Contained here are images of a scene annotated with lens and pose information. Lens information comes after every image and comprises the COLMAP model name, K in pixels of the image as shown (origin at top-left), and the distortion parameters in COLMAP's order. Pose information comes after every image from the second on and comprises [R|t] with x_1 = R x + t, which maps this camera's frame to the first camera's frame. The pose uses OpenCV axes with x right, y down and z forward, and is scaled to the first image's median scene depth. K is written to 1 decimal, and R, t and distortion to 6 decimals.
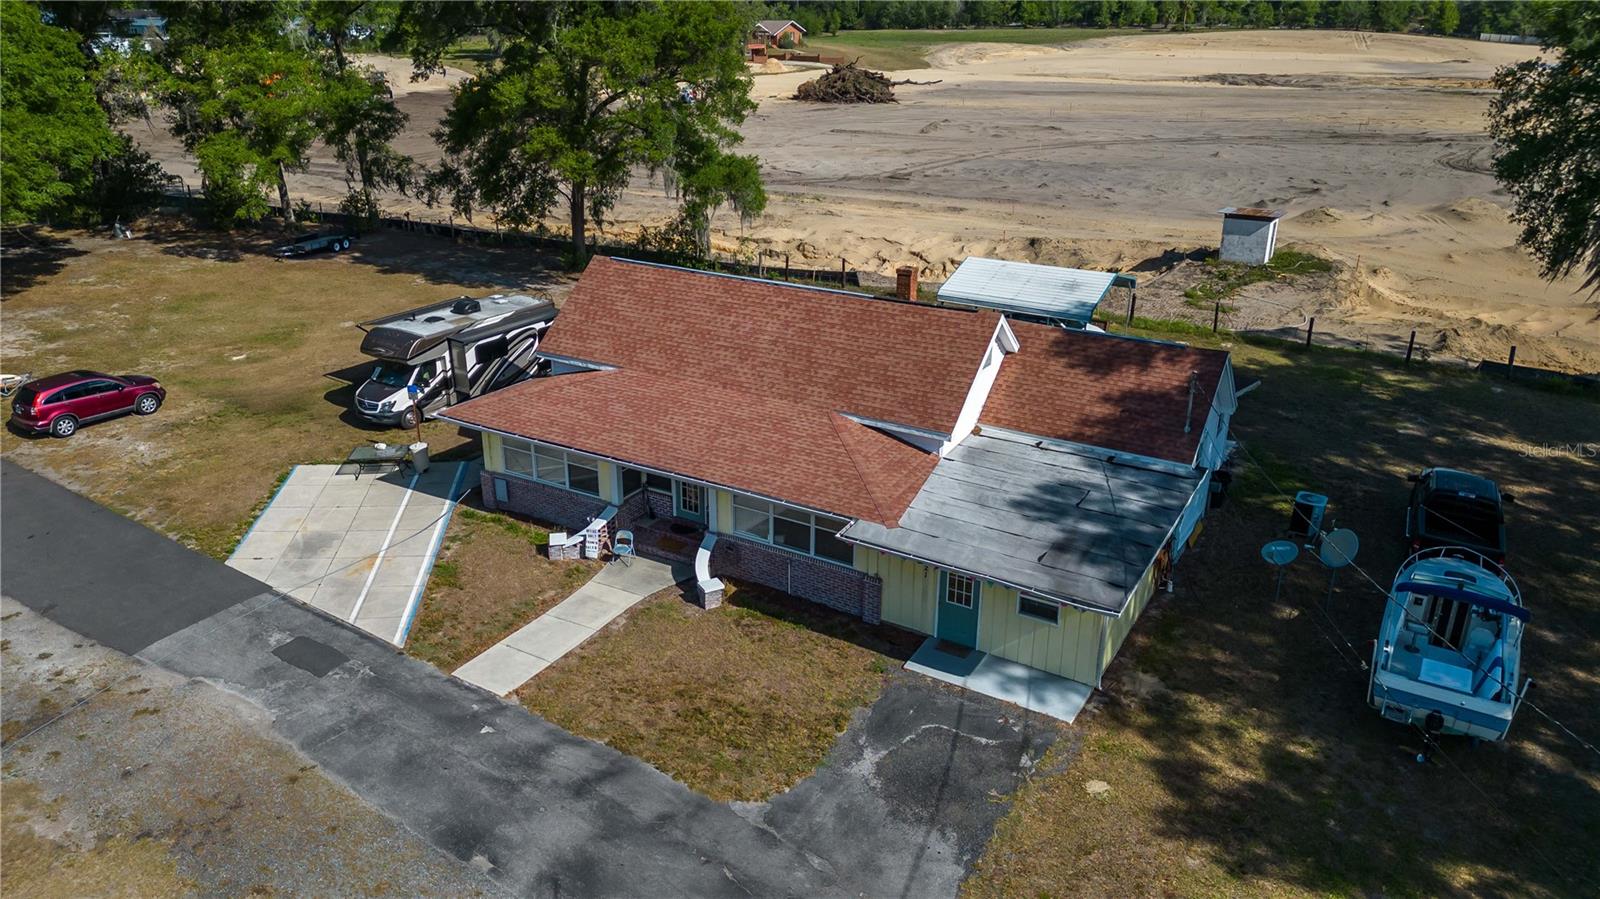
lens RADIAL K [[1131.1, 0, 794.0], [0, 1131.1, 446.7], [0, 0, 1]] dist [0.059702, -0.077308]
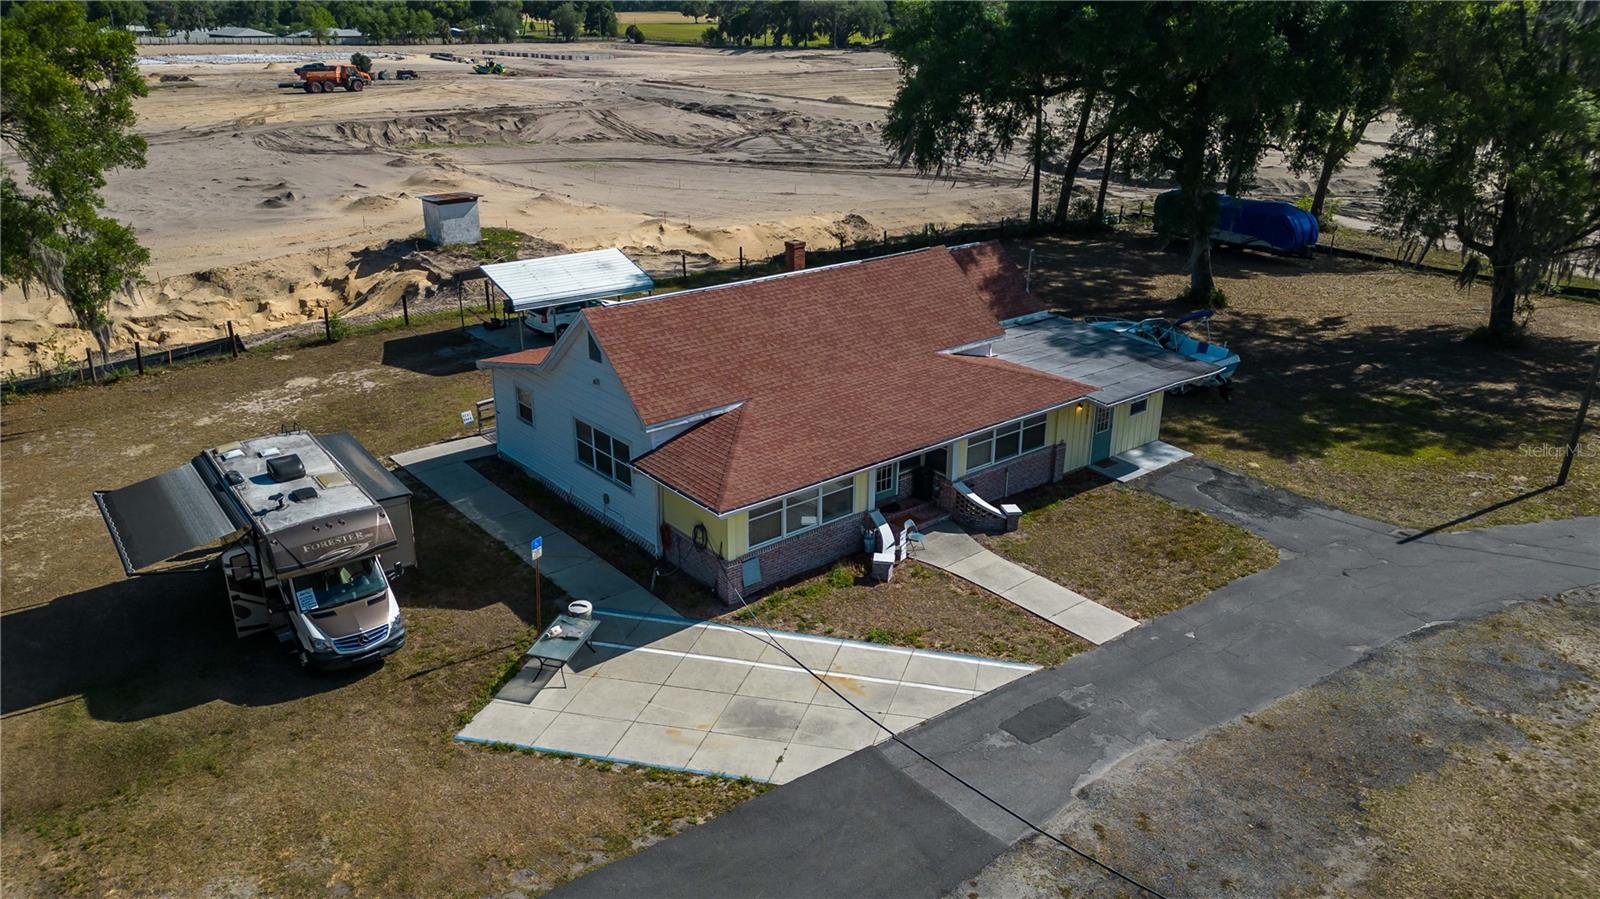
lens RADIAL K [[1131.1, 0, 794.0], [0, 1131.1, 446.7], [0, 0, 1]] dist [0.059702, -0.077308]
pose [[0.332821, -0.344978, 0.877622, -0.945968], [0.342229, 0.911415, 0.228478, -0.228371], [-0.878698, 0.224305, 0.421400, 0.576857]]
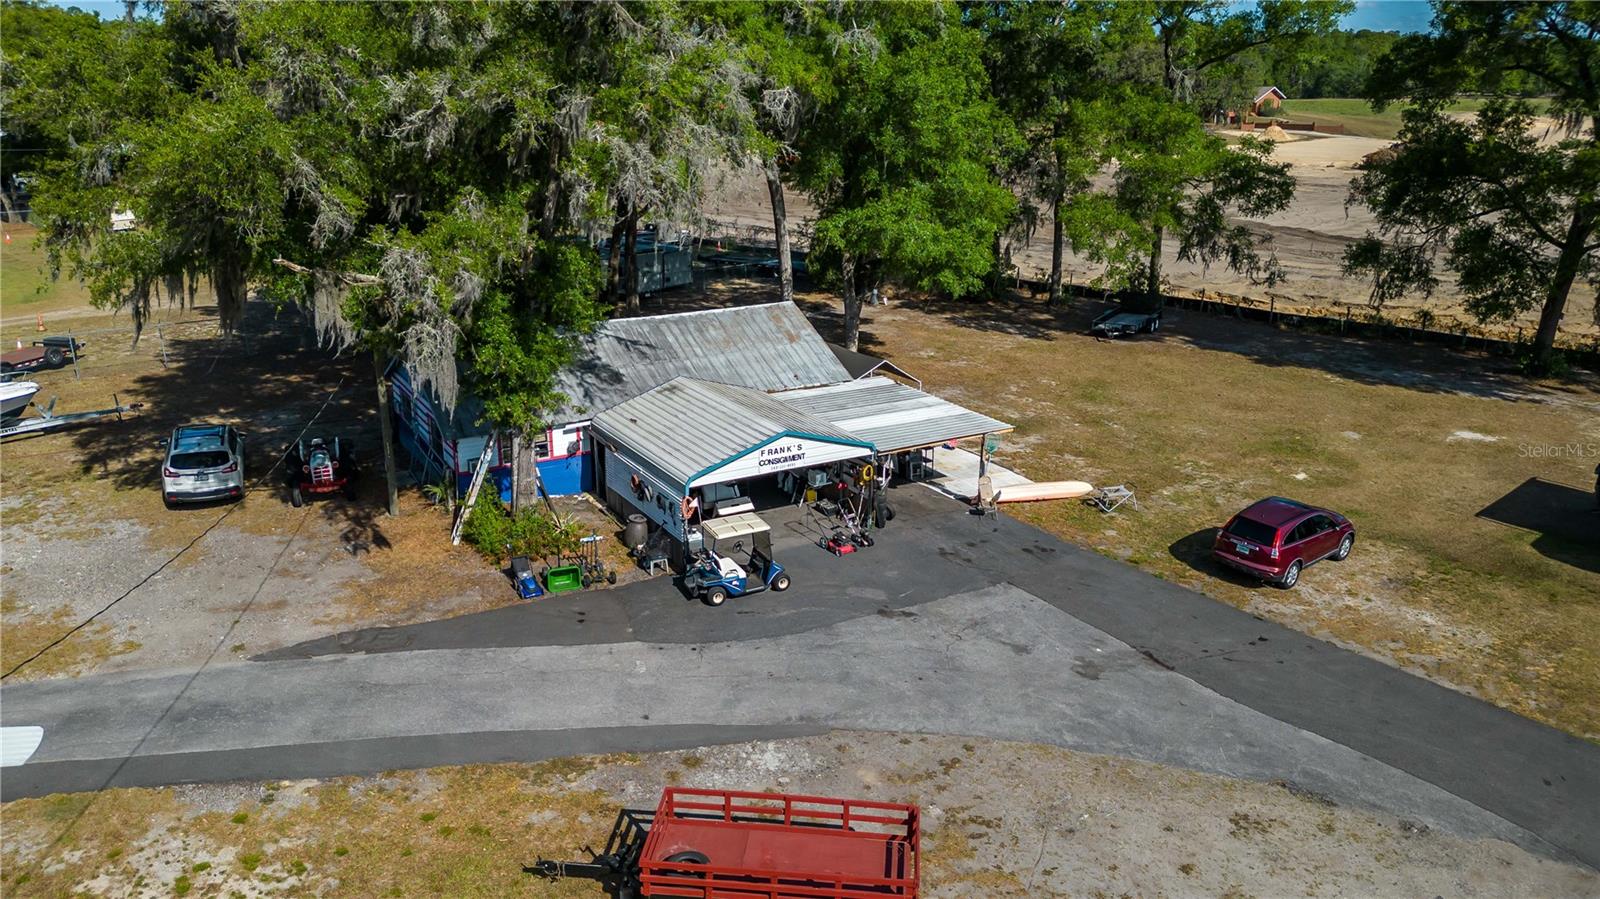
lens RADIAL K [[1131.1, 0, 794.0], [0, 1131.1, 446.7], [0, 0, 1]] dist [0.059702, -0.077308]
pose [[0.962796, 0.081949, -0.257503, -0.880067], [-0.096563, 0.994327, -0.044607, -0.041552], [0.252387, 0.067813, 0.965247, 0.211568]]
